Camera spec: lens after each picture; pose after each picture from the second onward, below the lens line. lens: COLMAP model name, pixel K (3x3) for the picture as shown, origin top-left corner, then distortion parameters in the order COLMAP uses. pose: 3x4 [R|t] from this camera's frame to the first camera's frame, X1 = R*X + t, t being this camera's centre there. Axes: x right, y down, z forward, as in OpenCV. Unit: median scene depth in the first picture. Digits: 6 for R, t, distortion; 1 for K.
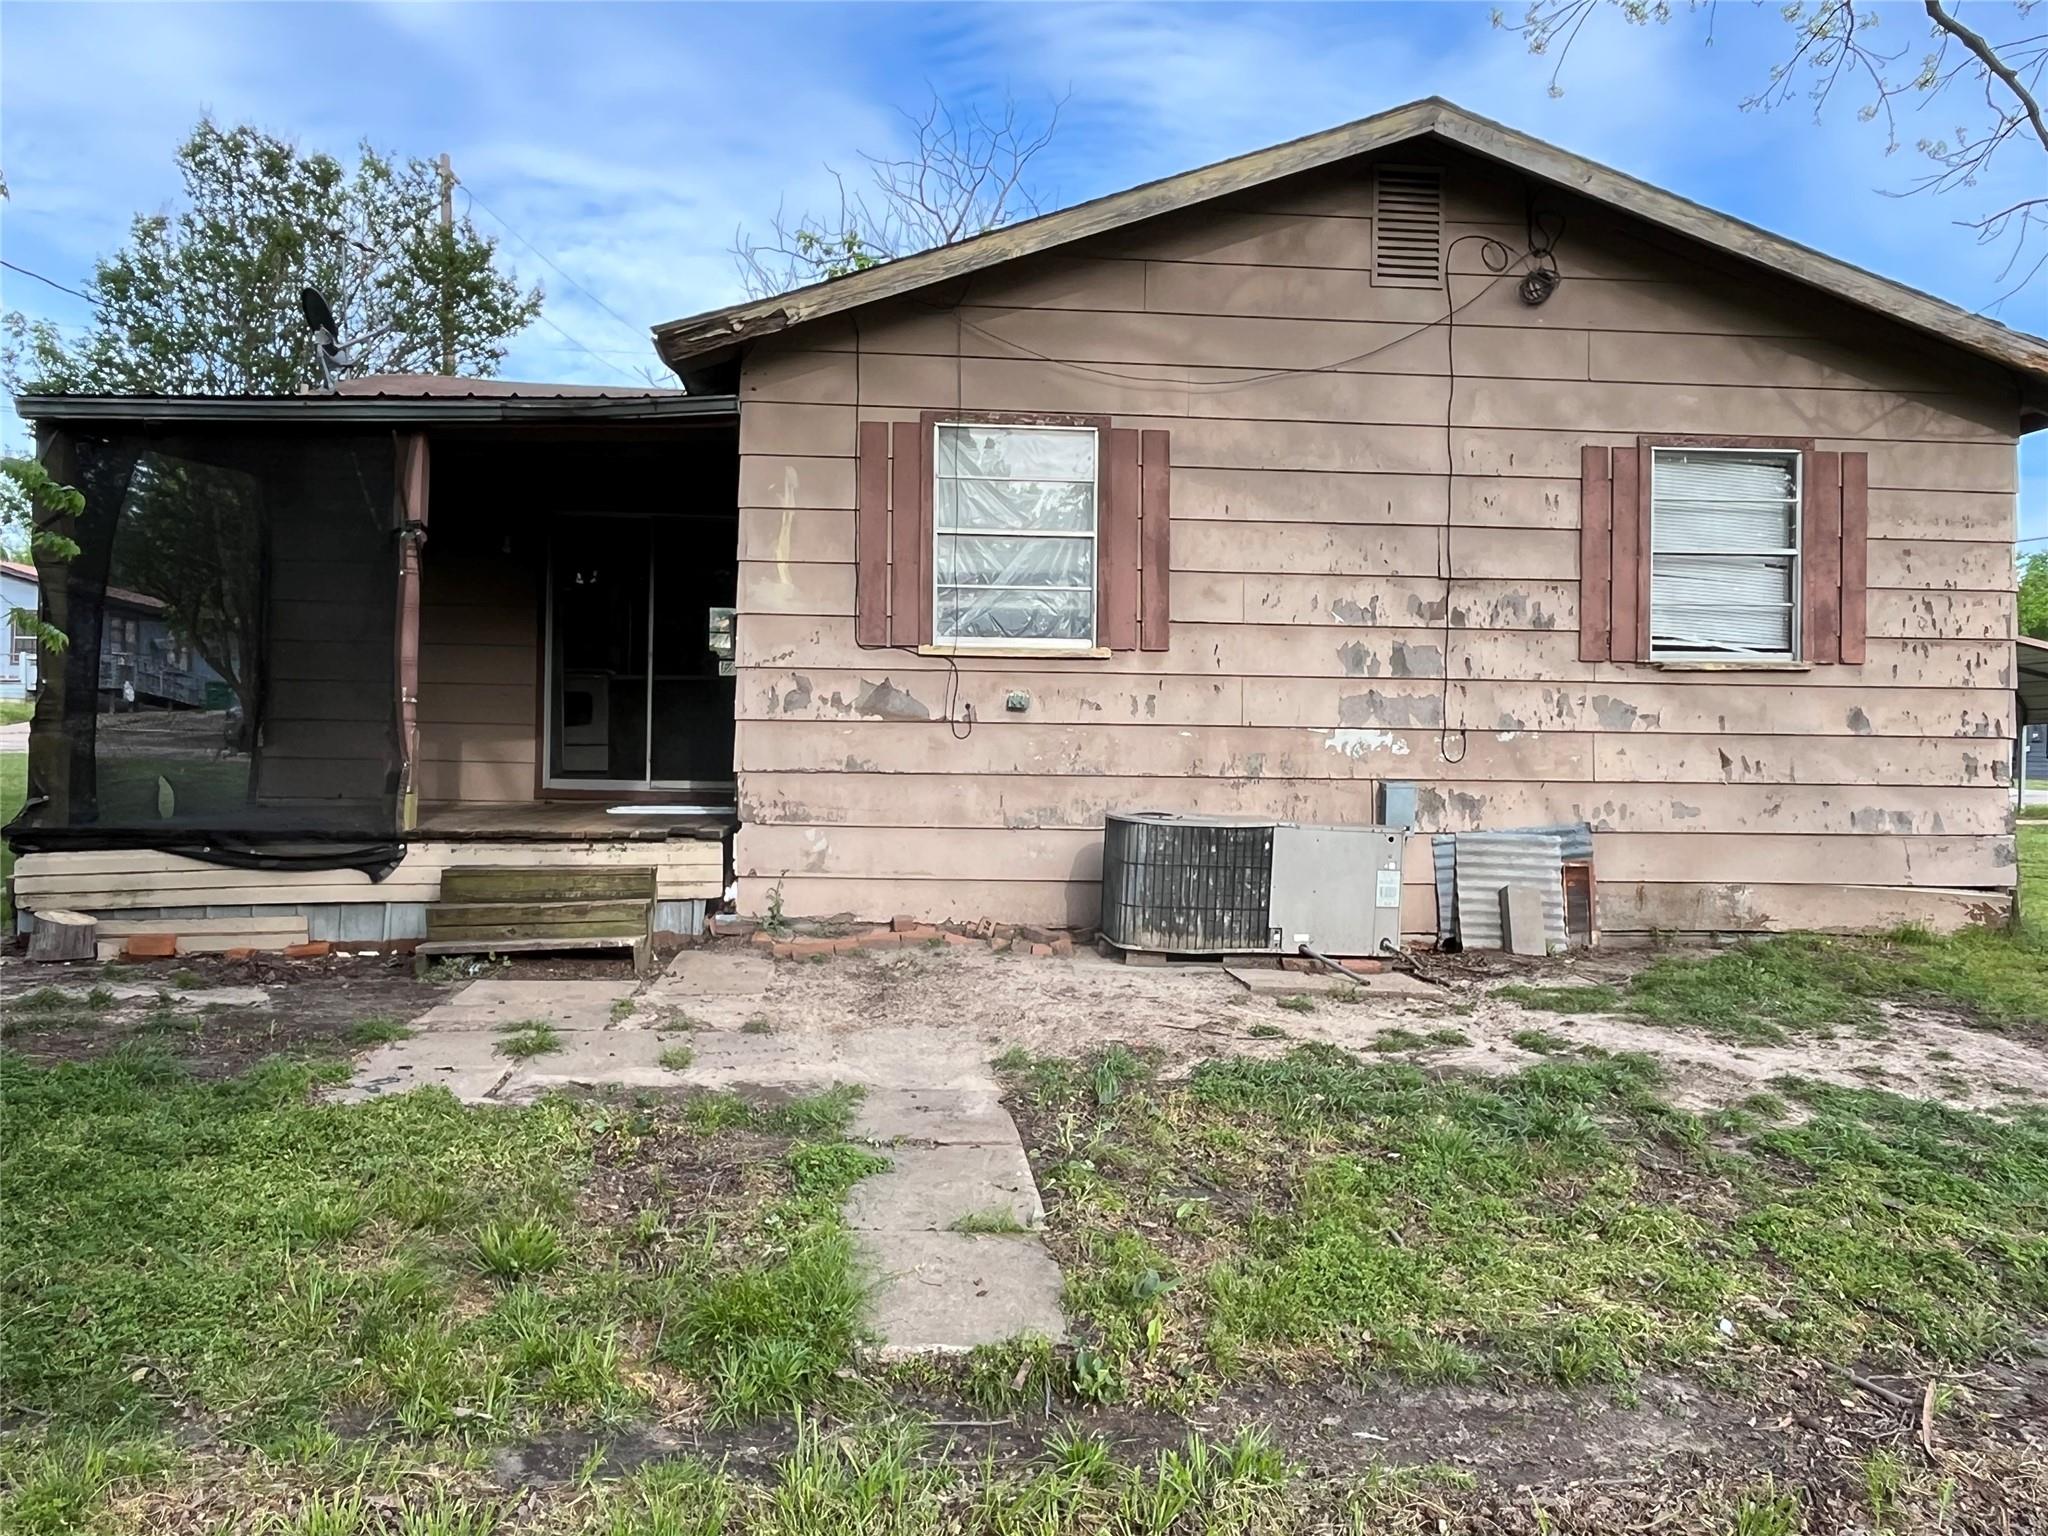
lens RADIAL K [[1492.7, 0, 1024.3], [0, 1492.7, 762.1], [0, 0, 1]] dist [-0.007437, 0.004173]
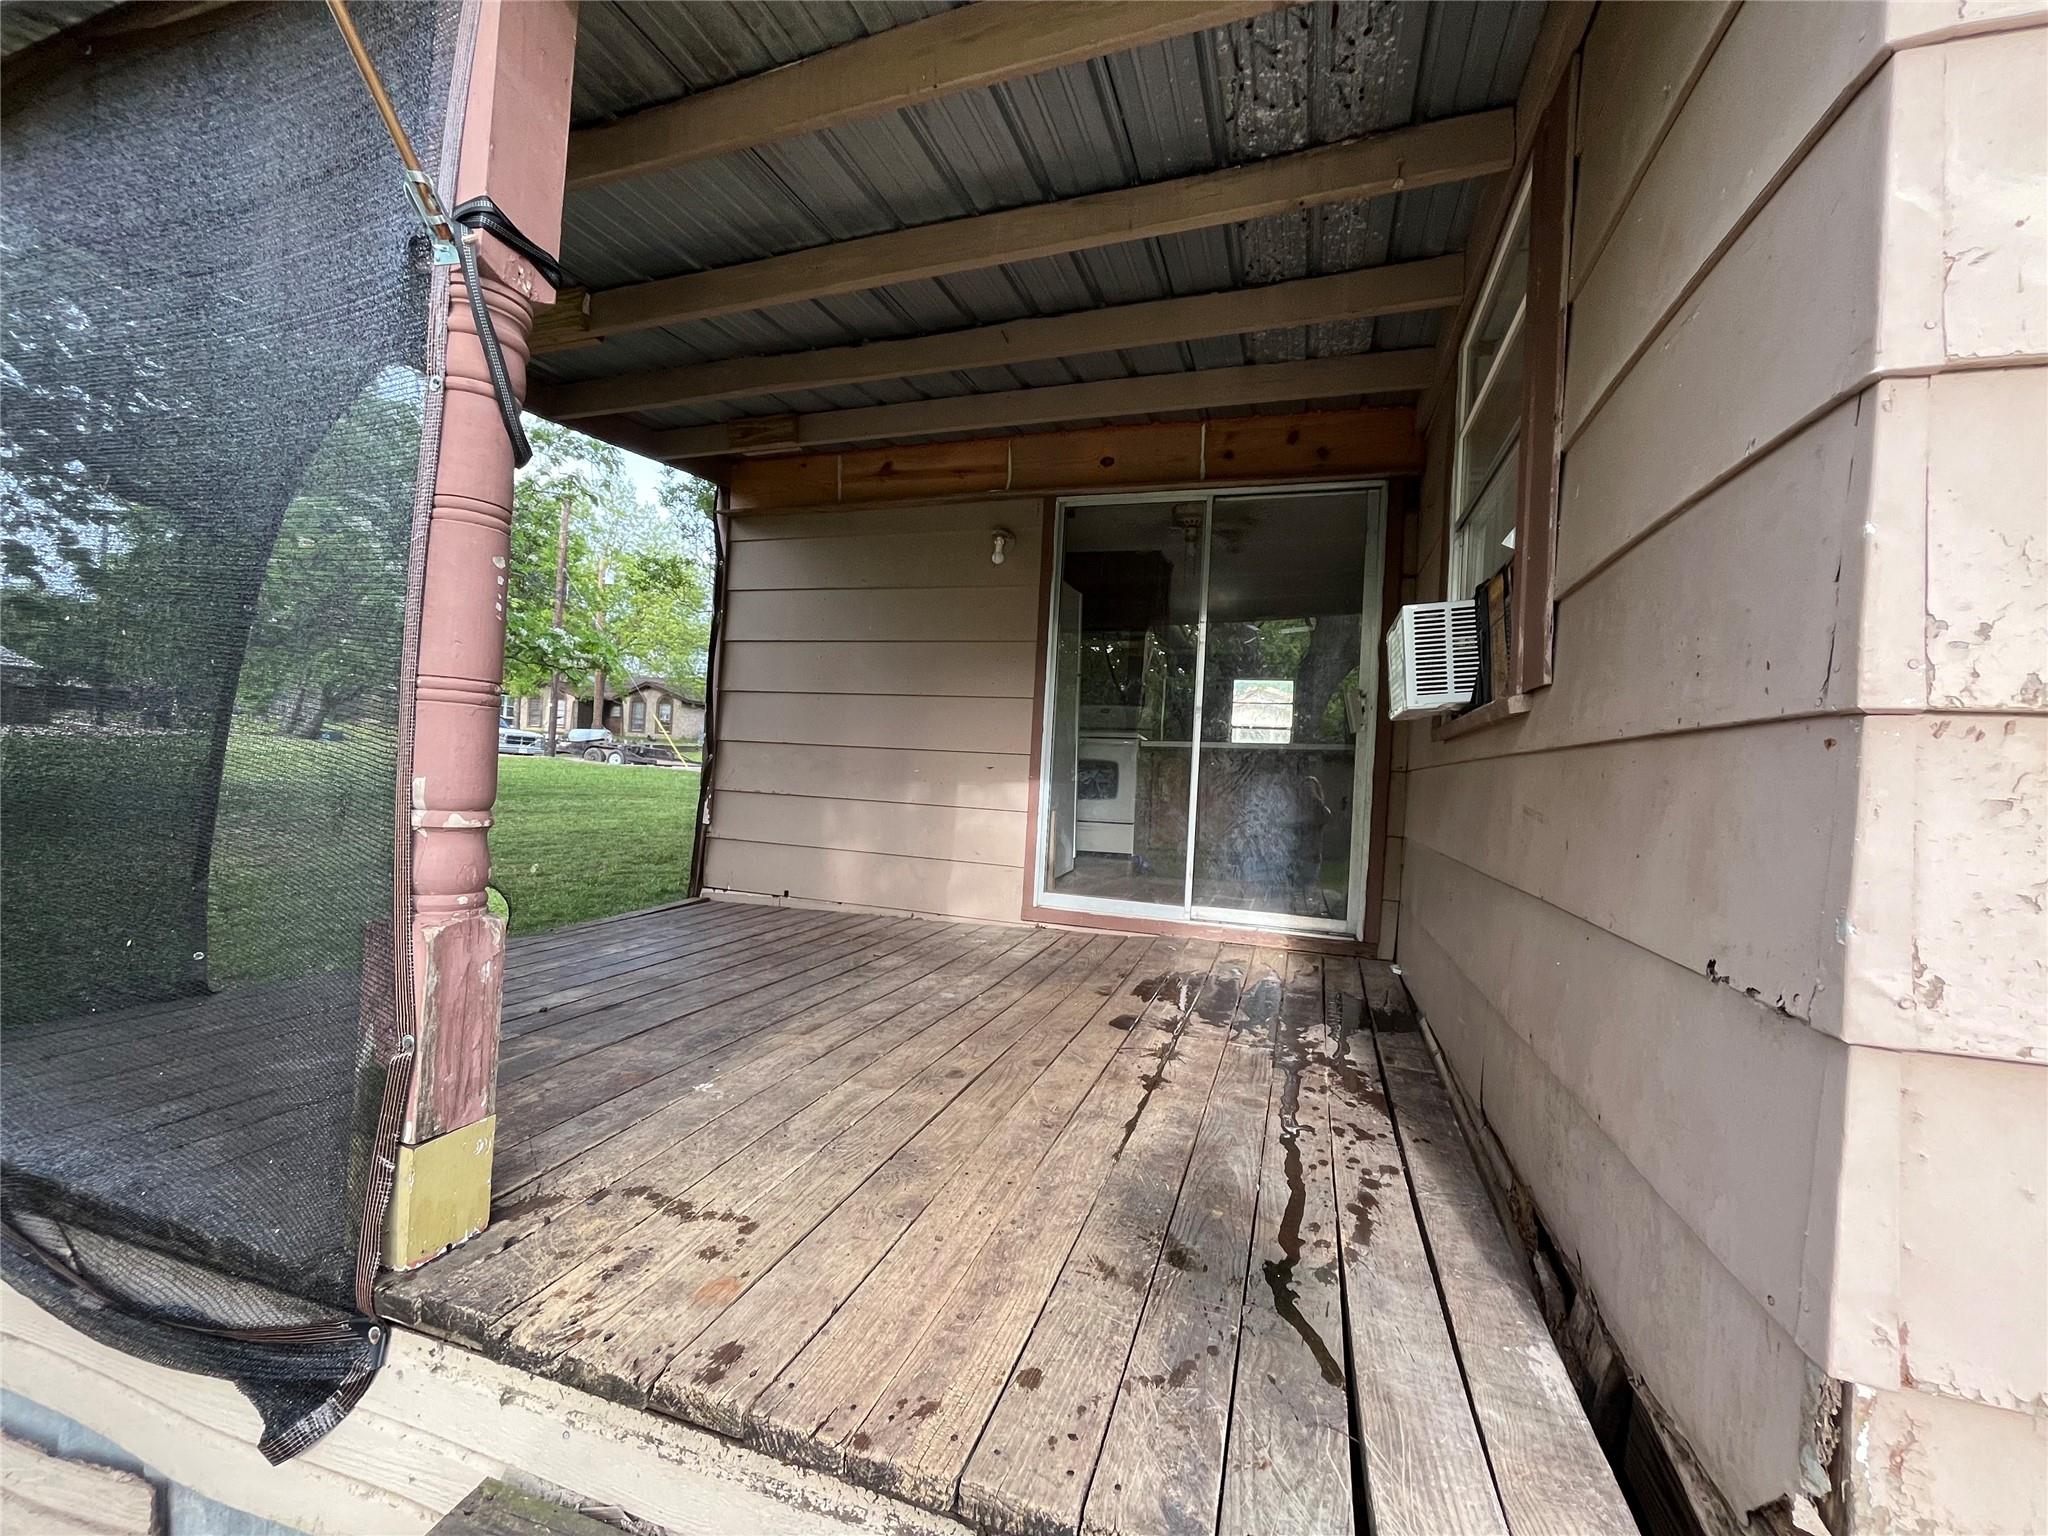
lens RADIAL K [[828.7, 0, 1030.5], [0, 828.7, 766.5], [0, 0, 1]] dist [-0.003794, -0.000192]
pose [[0.916655, 0.021050, -0.399126, -0.167778], [-0.031107, 0.999340, -0.018736, -0.035925], [0.398468, 0.029590, 0.916705, 0.624769]]
